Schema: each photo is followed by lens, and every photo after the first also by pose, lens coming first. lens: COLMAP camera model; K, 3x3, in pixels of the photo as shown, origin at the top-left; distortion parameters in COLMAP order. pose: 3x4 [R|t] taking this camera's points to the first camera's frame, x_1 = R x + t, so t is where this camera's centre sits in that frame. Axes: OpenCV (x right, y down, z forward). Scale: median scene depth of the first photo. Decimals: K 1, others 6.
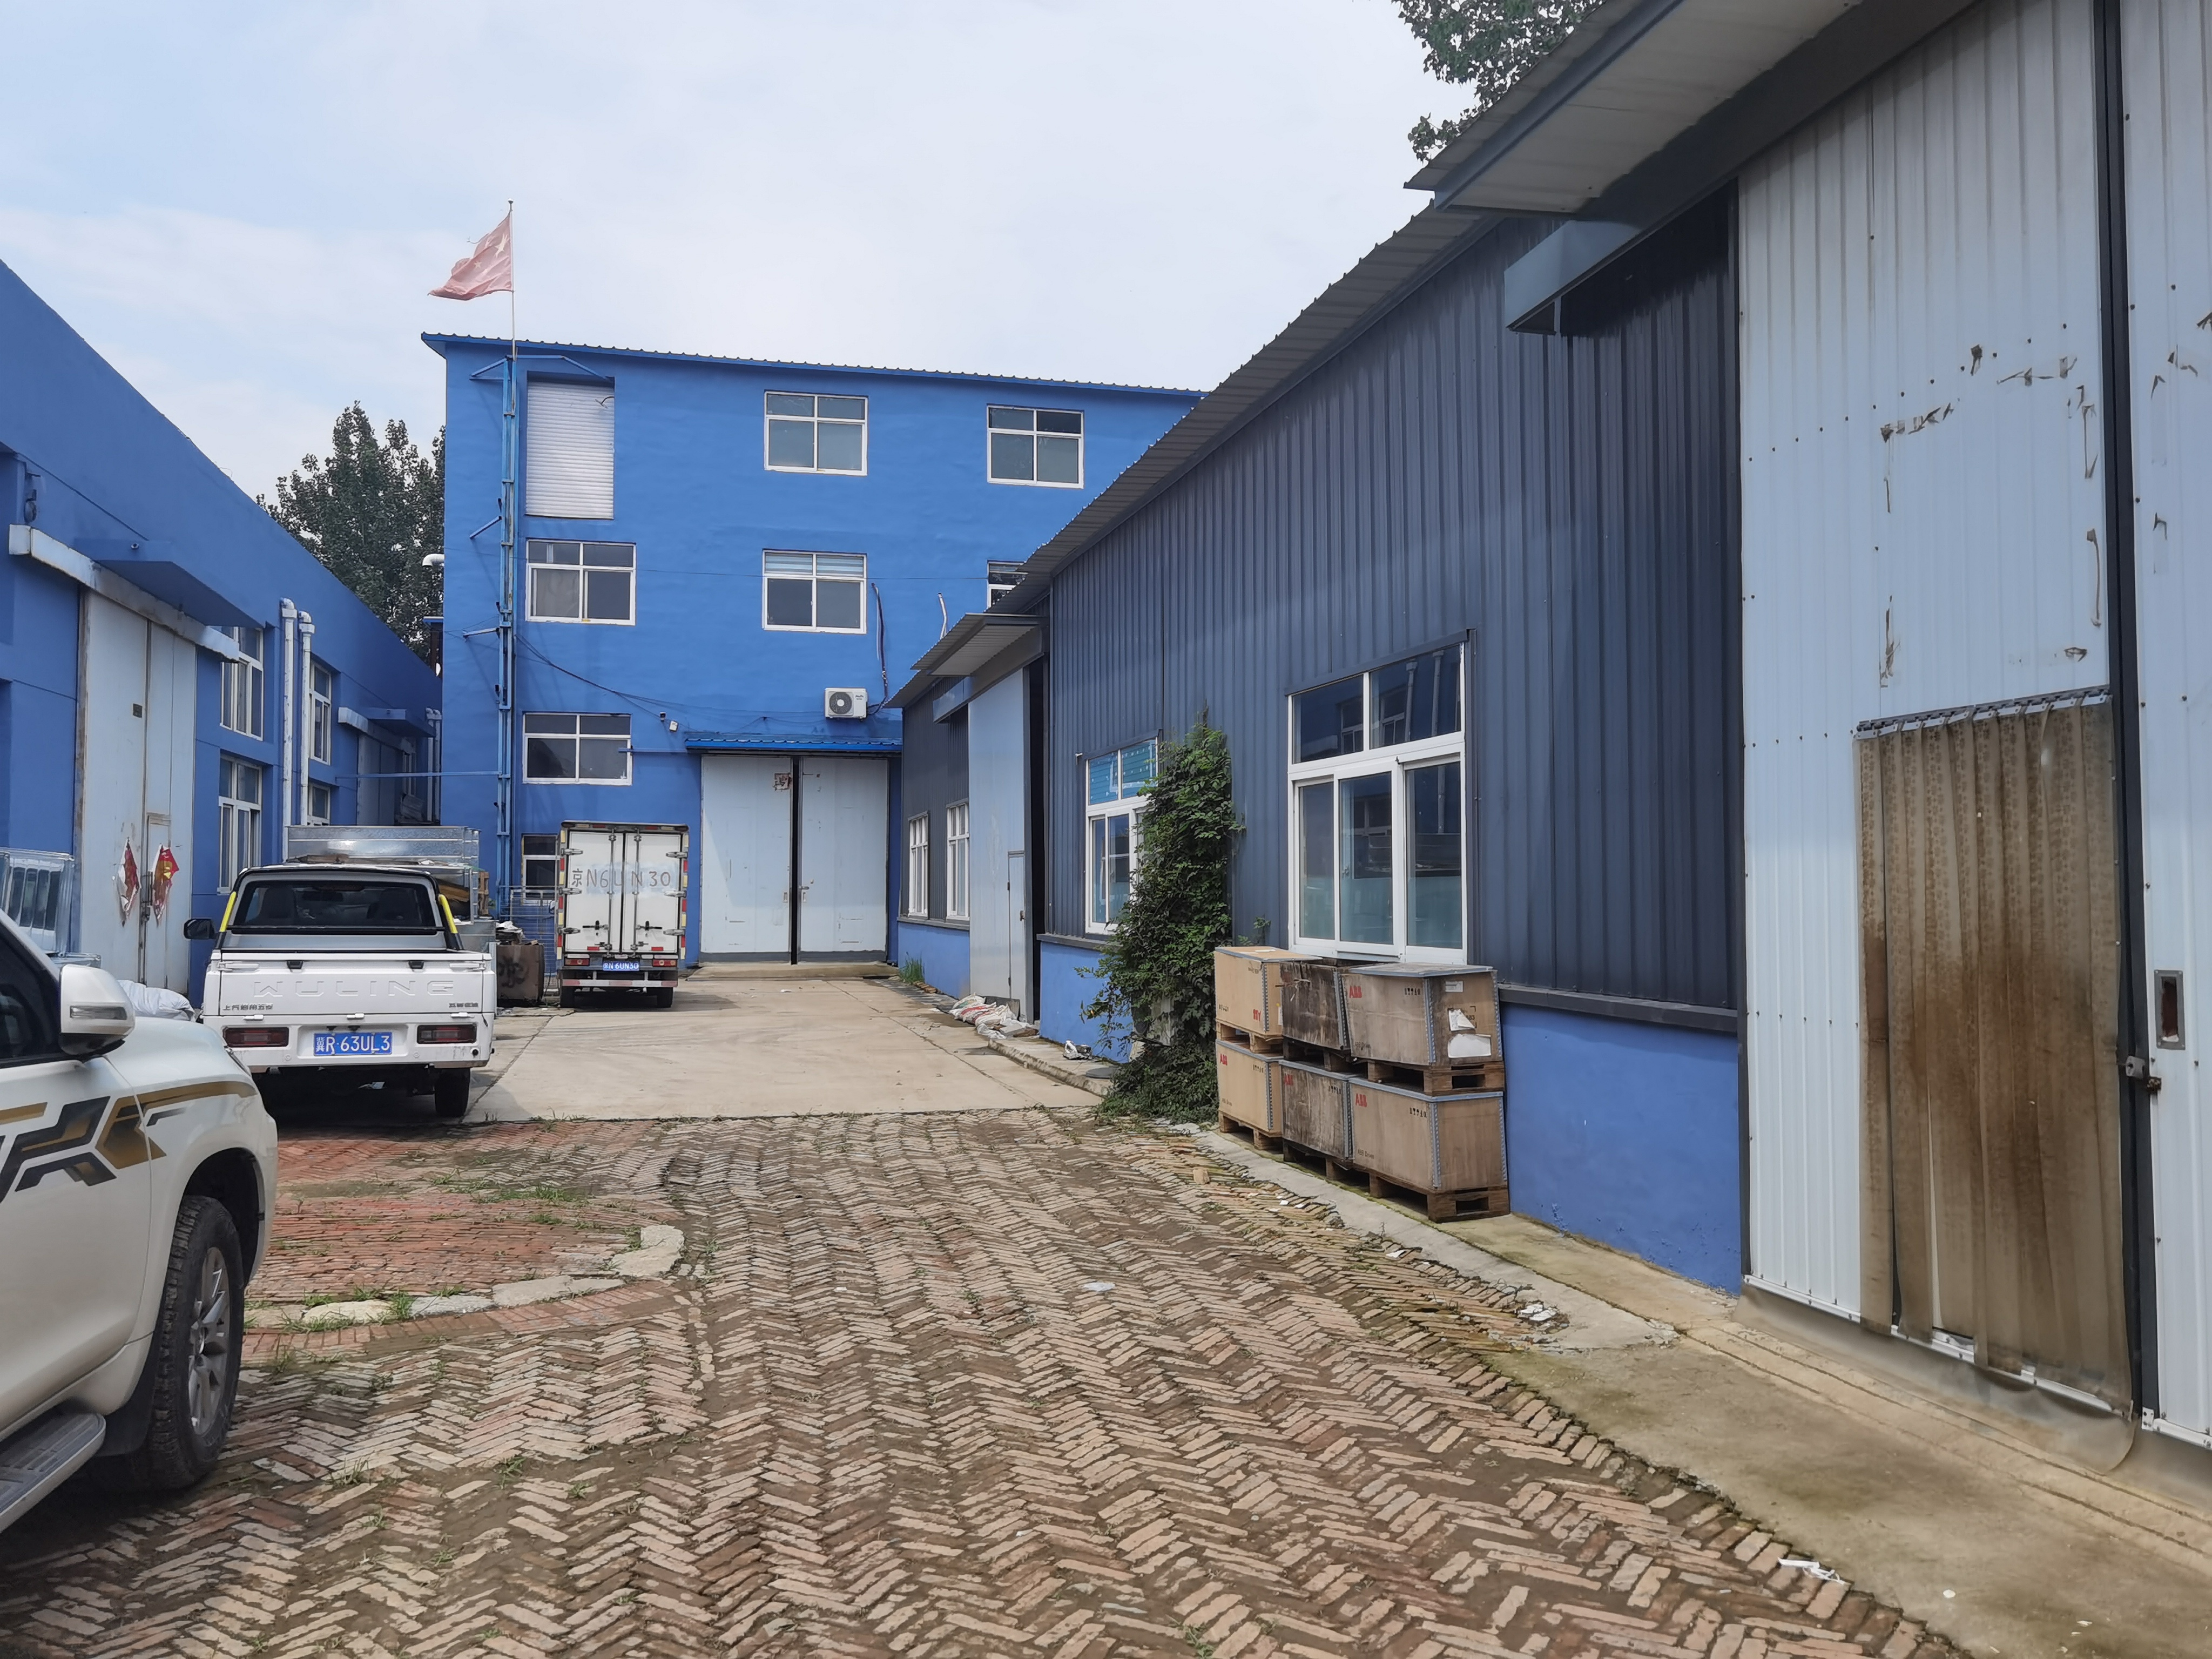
lens RADIAL K [[1742.1, 0, 1106.0], [0, 1742.1, 829.5], [0, 0, 1]] dist [-0.002893, -0.001656]
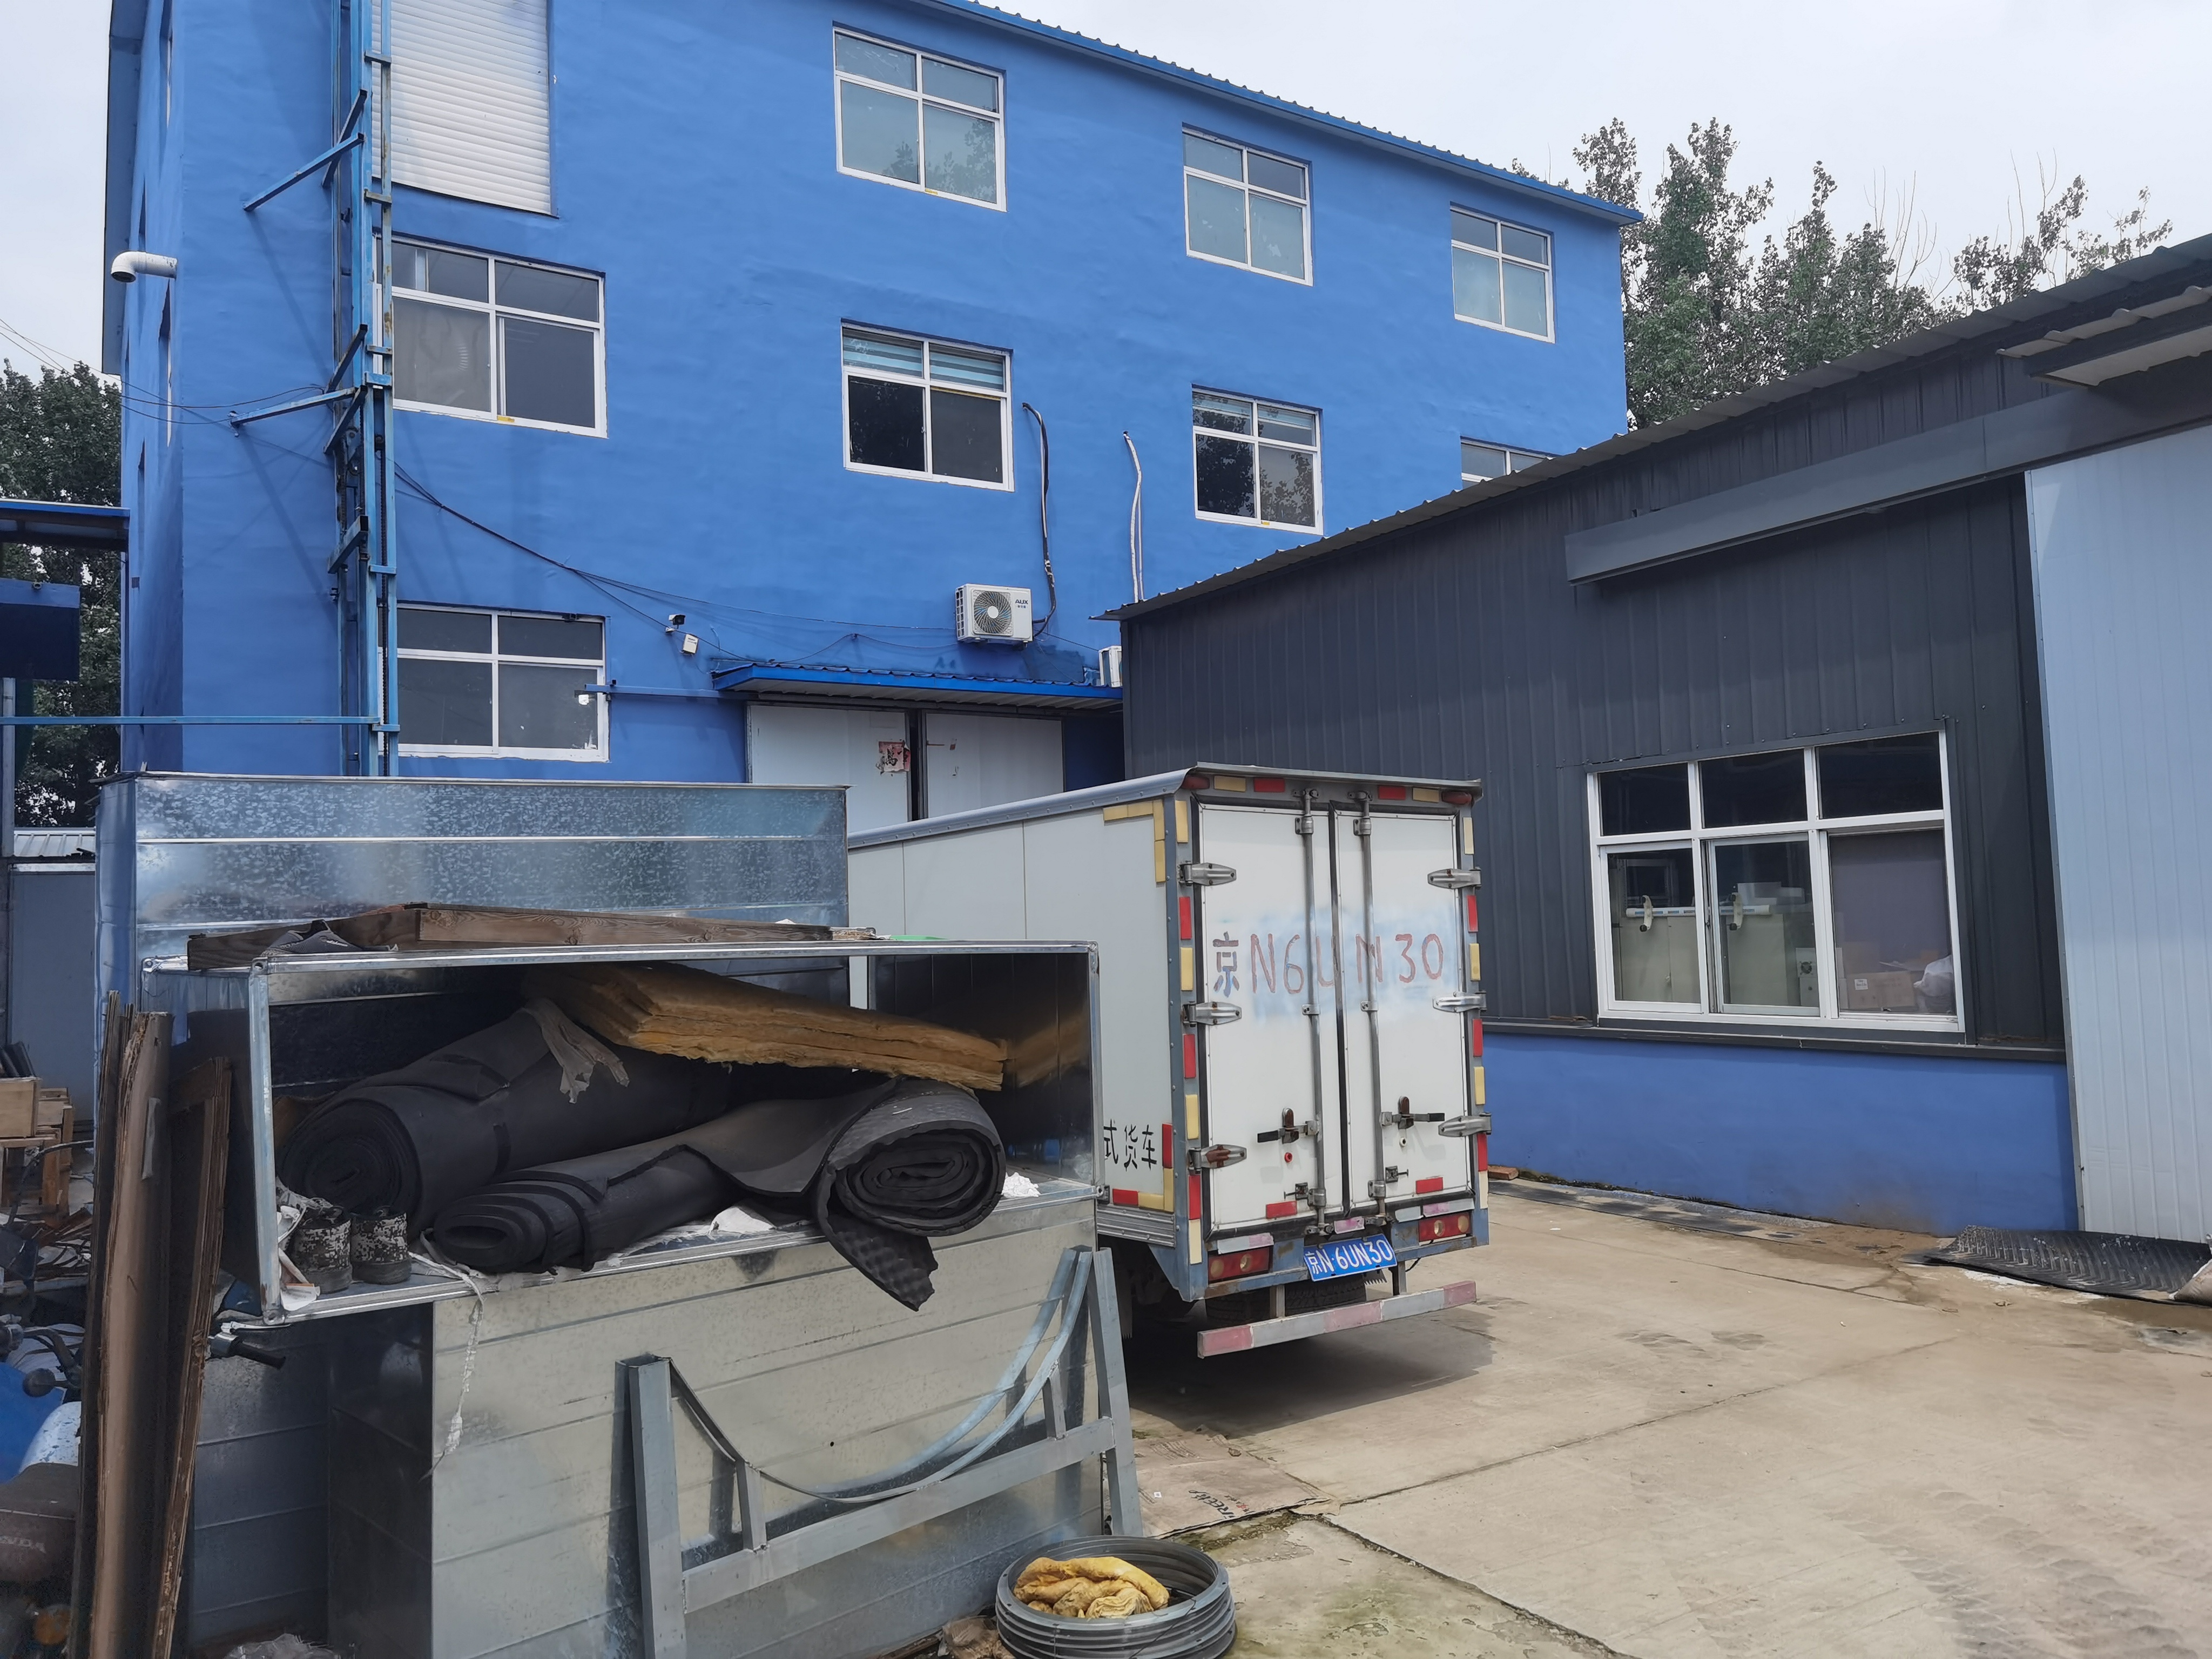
lens RADIAL K [[1587.1, 0, 1106.0], [0, 1587.1, 829.5], [0, 0, 1]] dist [0.023527, 0.003140]
pose [[0.947230, -0.015326, 0.320187, -0.283598], [0.024269, 0.999418, -0.023958, 0.007890], [-0.319634, 0.030464, 0.947051, 0.531703]]
